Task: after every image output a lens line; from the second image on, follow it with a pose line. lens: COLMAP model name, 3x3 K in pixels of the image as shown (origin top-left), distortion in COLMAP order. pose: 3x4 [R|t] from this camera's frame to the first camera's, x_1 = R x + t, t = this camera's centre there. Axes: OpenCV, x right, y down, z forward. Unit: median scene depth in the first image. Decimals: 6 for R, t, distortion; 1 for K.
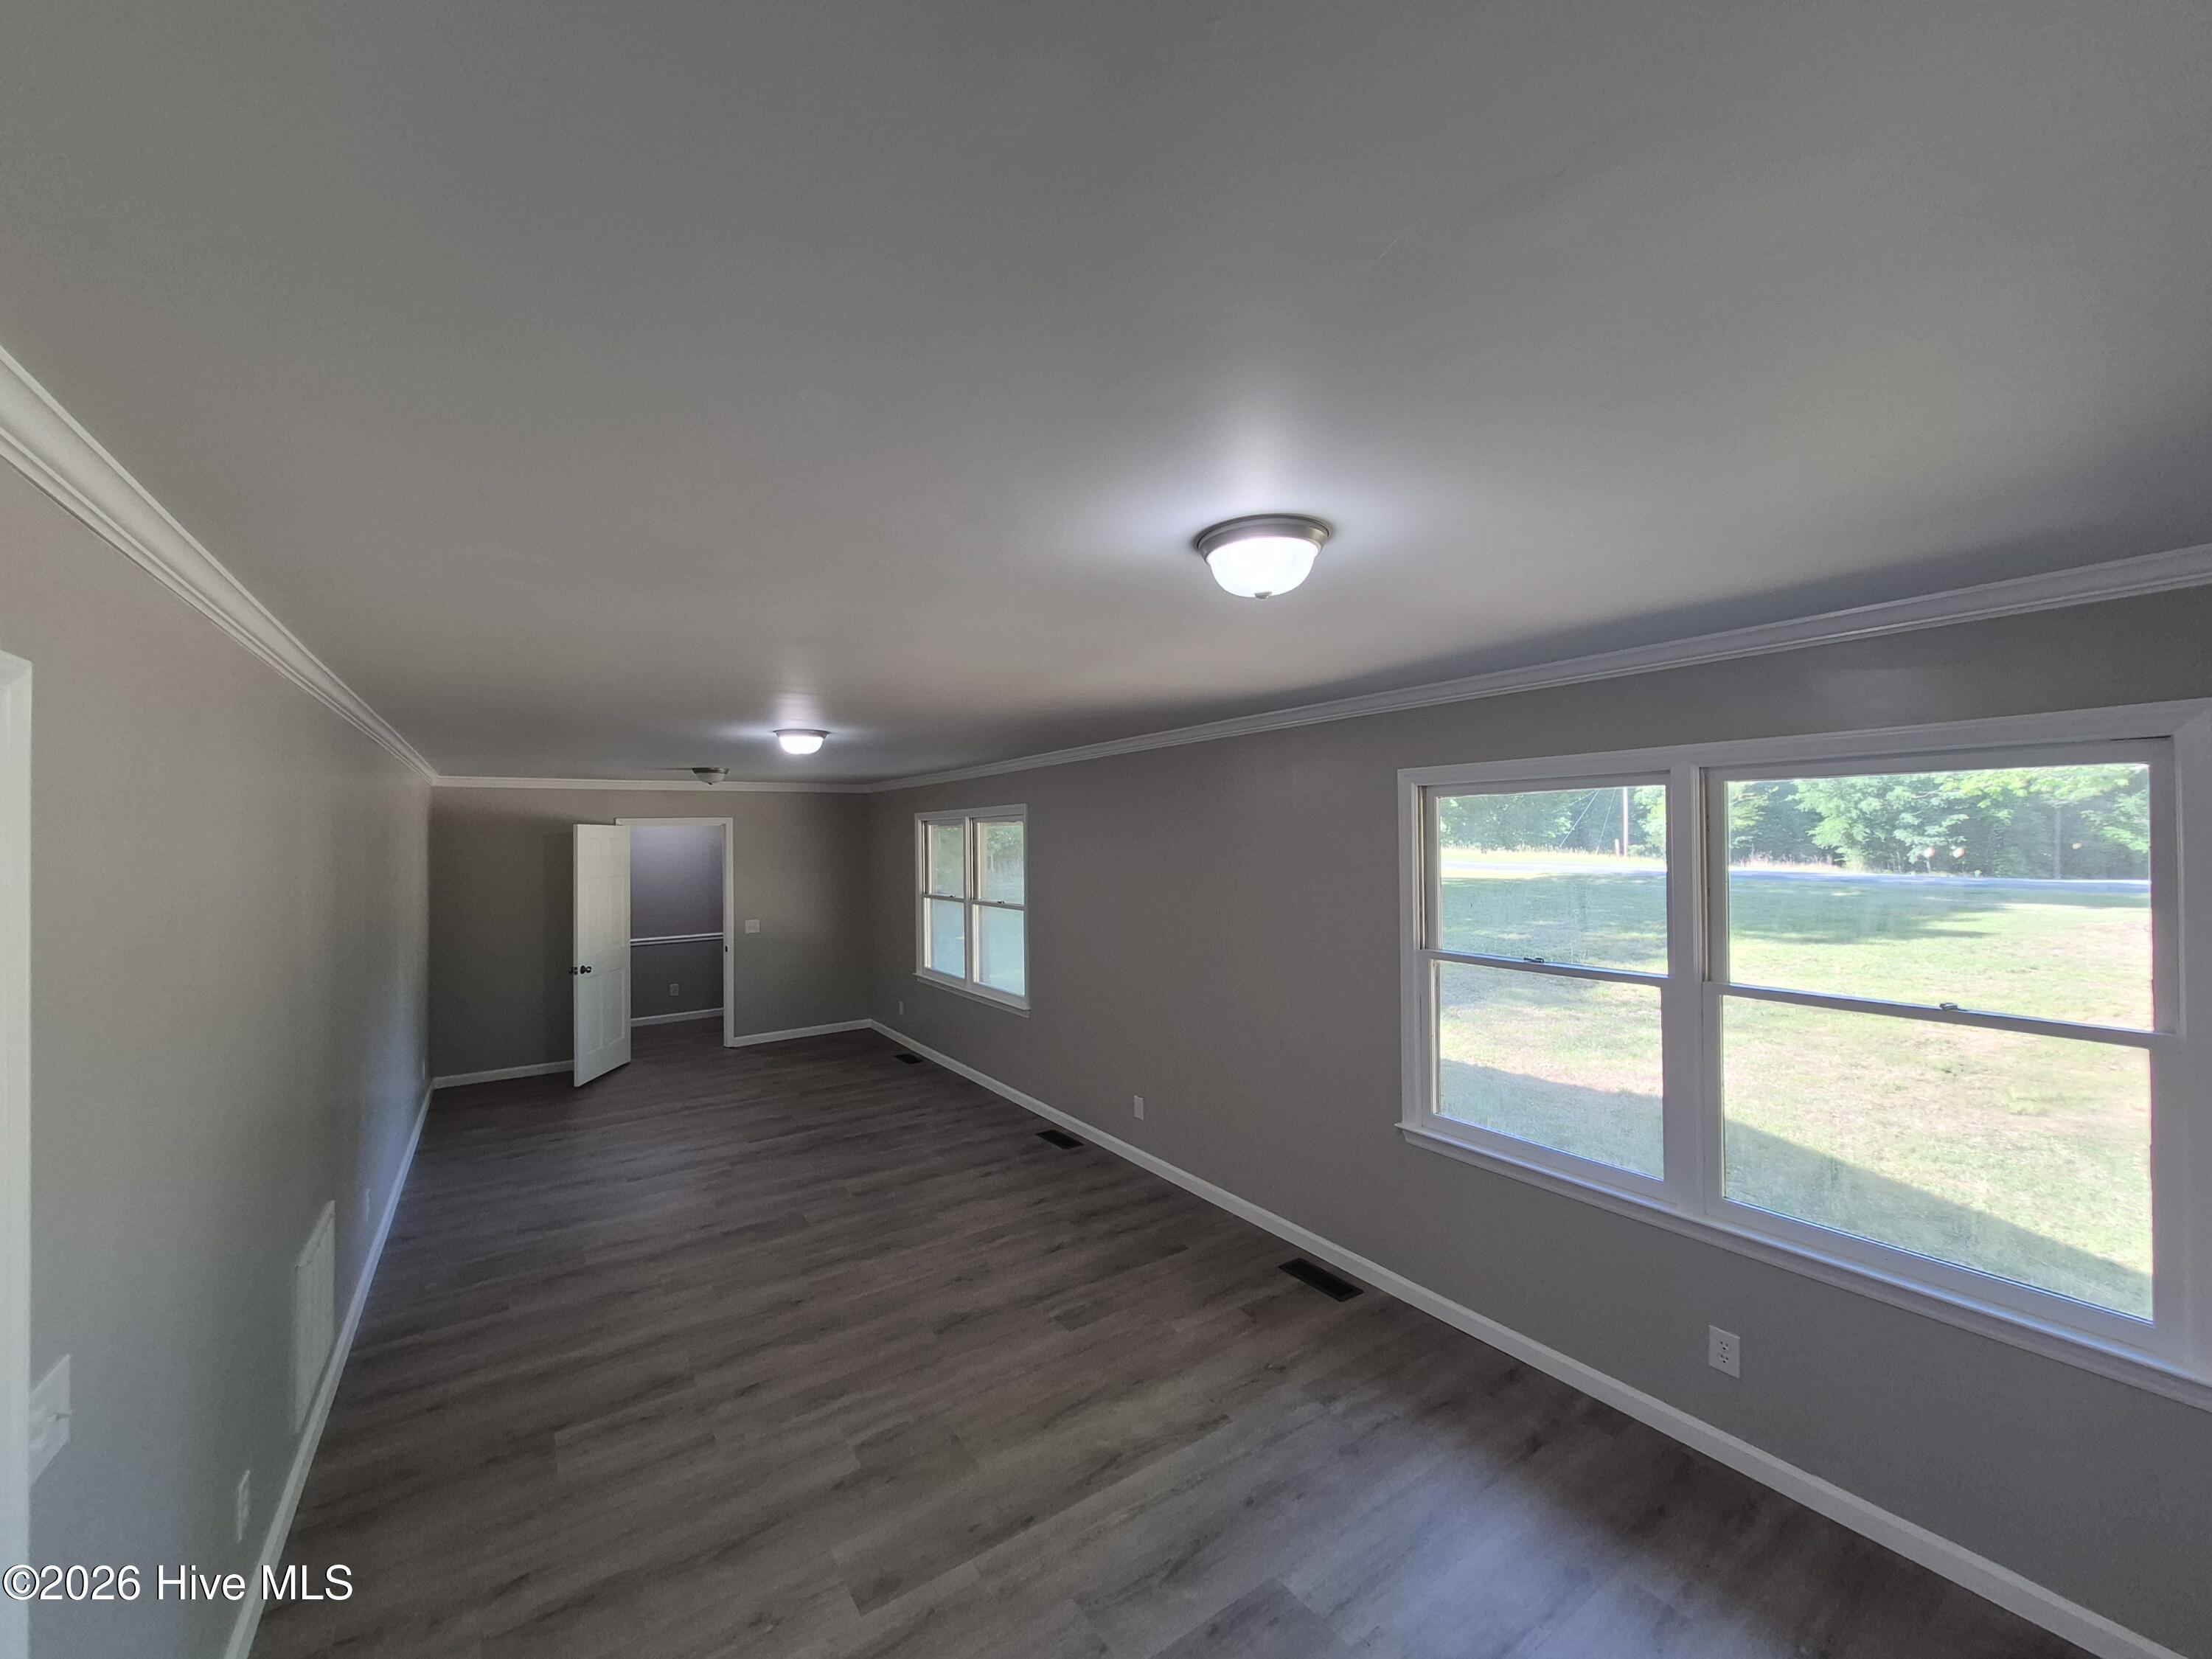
lens RADIAL K [[879.8, 0, 1097.6], [0, 879.8, 845.5], [0, 0, 1]] dist [0.002162, 0.000163]
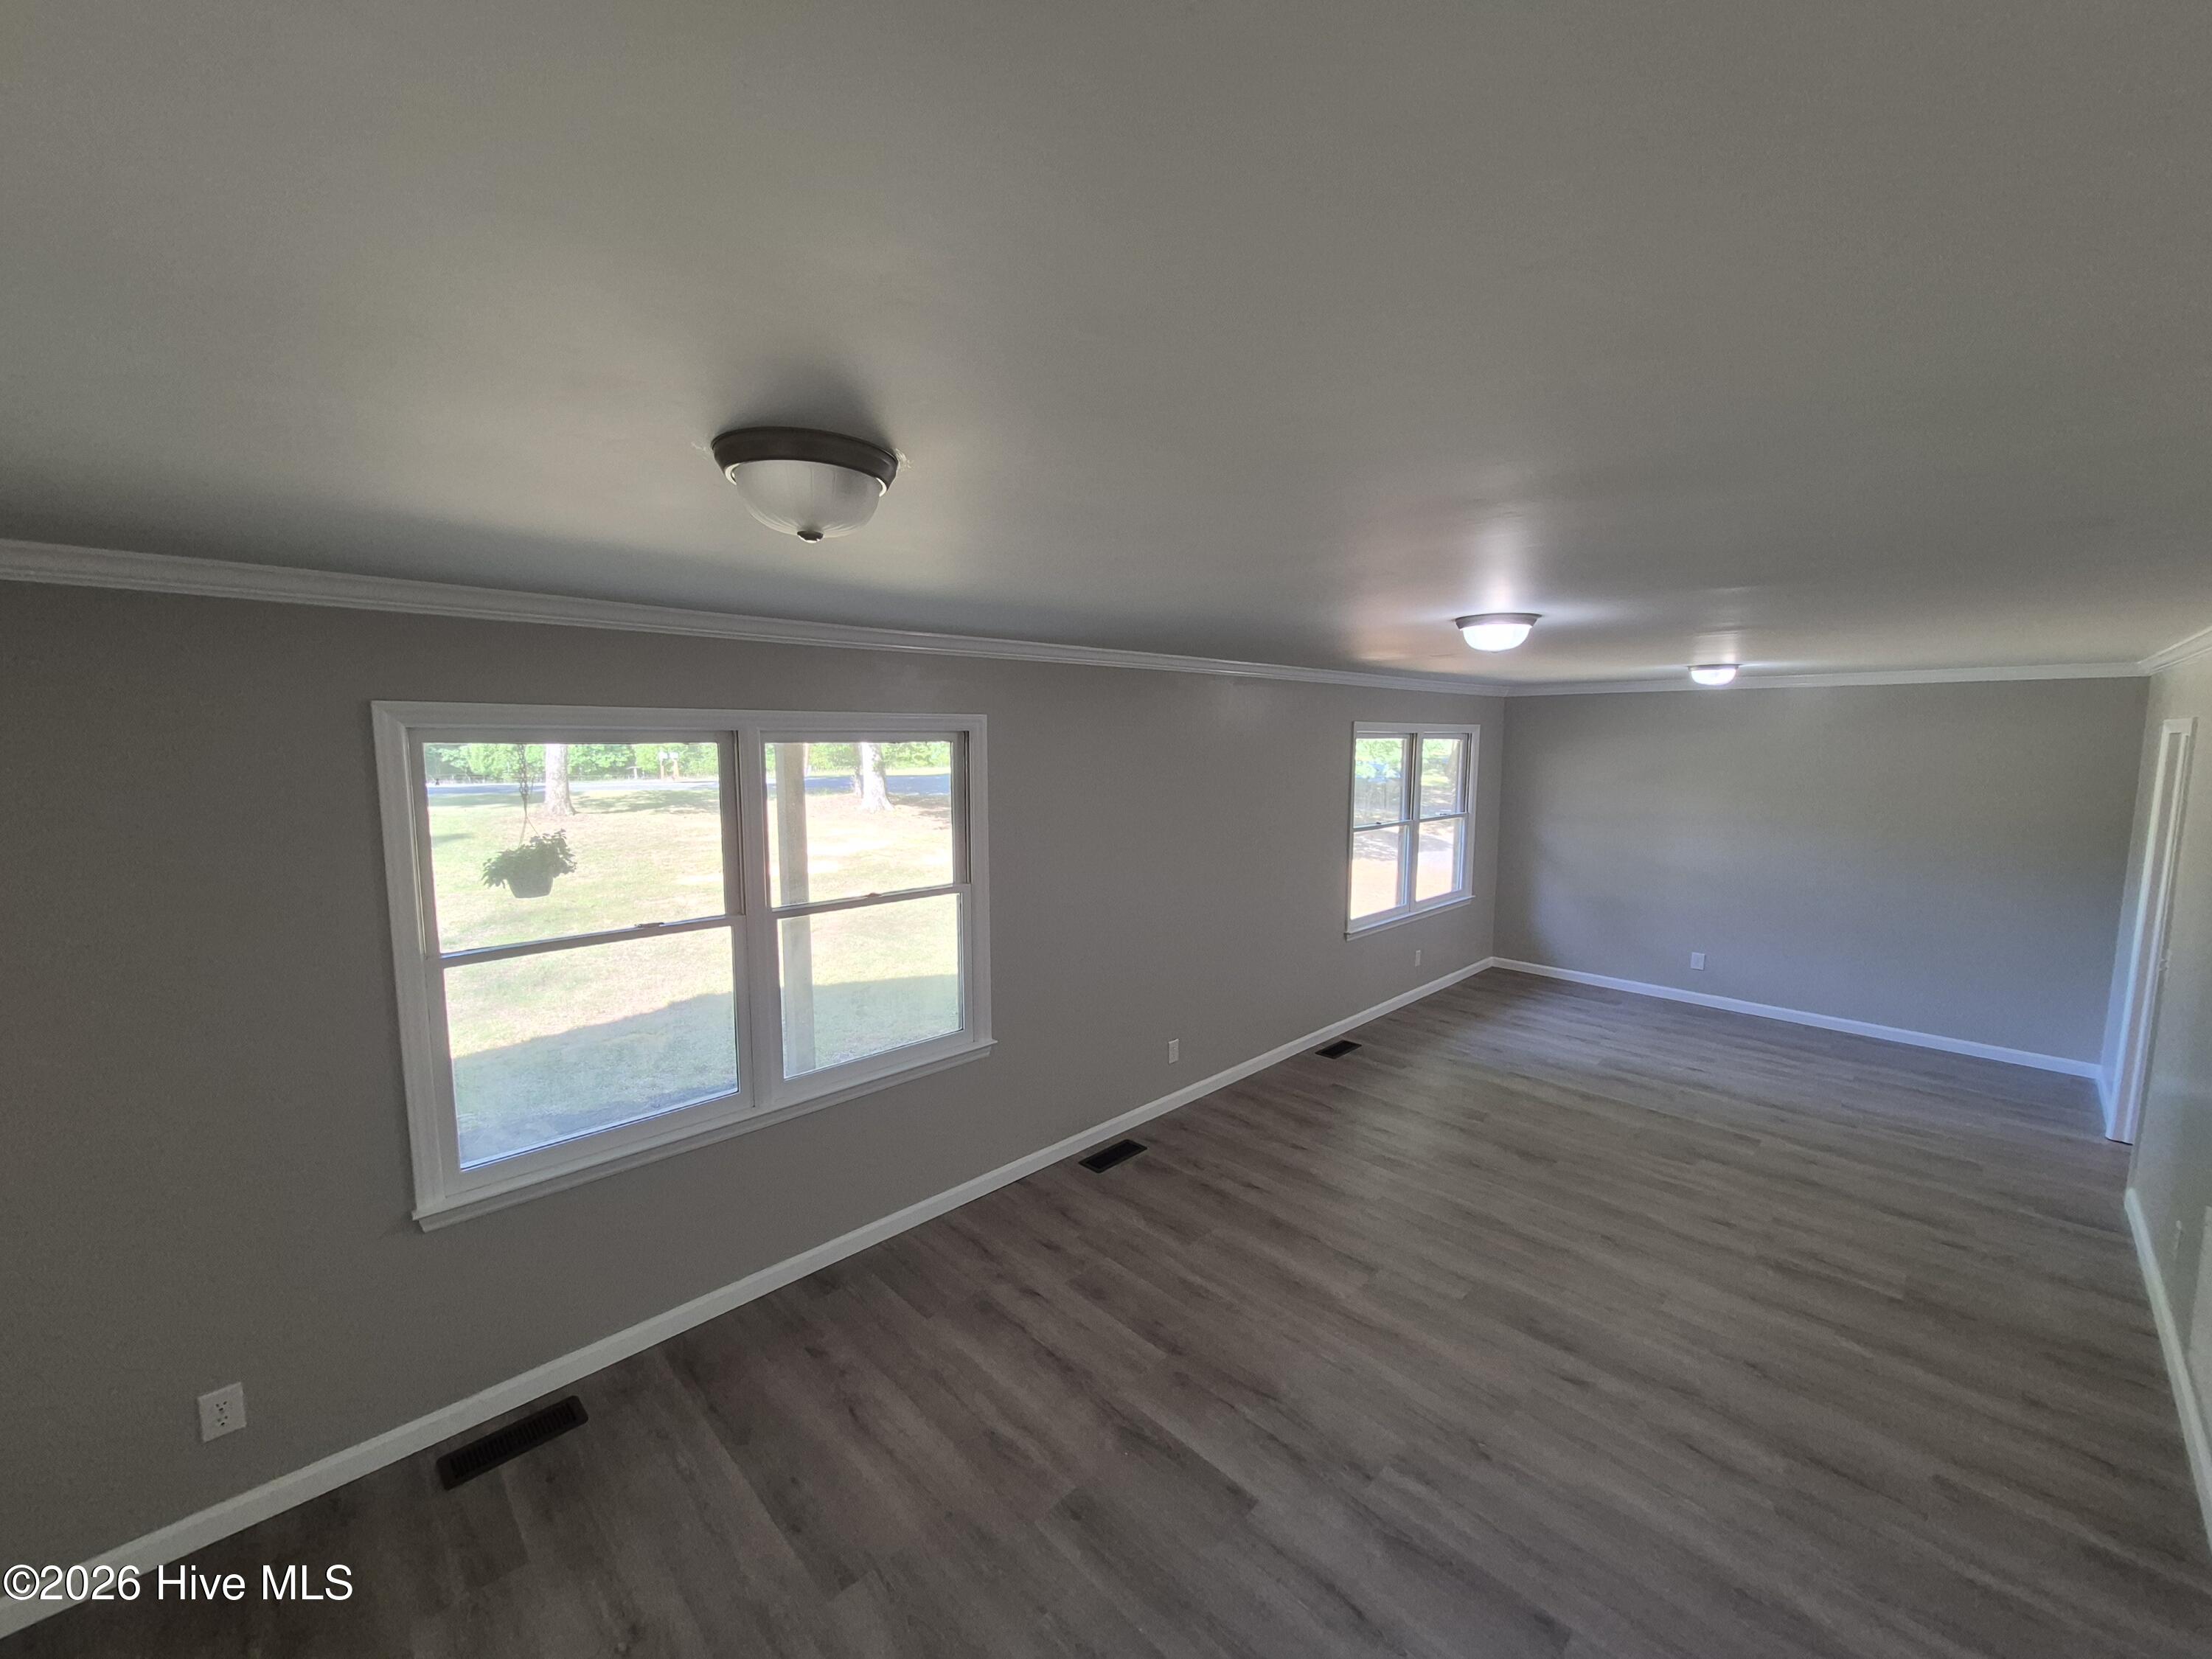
lens RADIAL K [[879.8, 0, 1097.6], [0, 879.8, 845.5], [0, 0, 1]] dist [0.002162, 0.000163]
pose [[-0.183218, -0.112514, 0.976613, -1.048751], [0.009262, 0.993187, 0.116161, -0.034623], [-0.983029, 0.030328, -0.180927, 1.574699]]
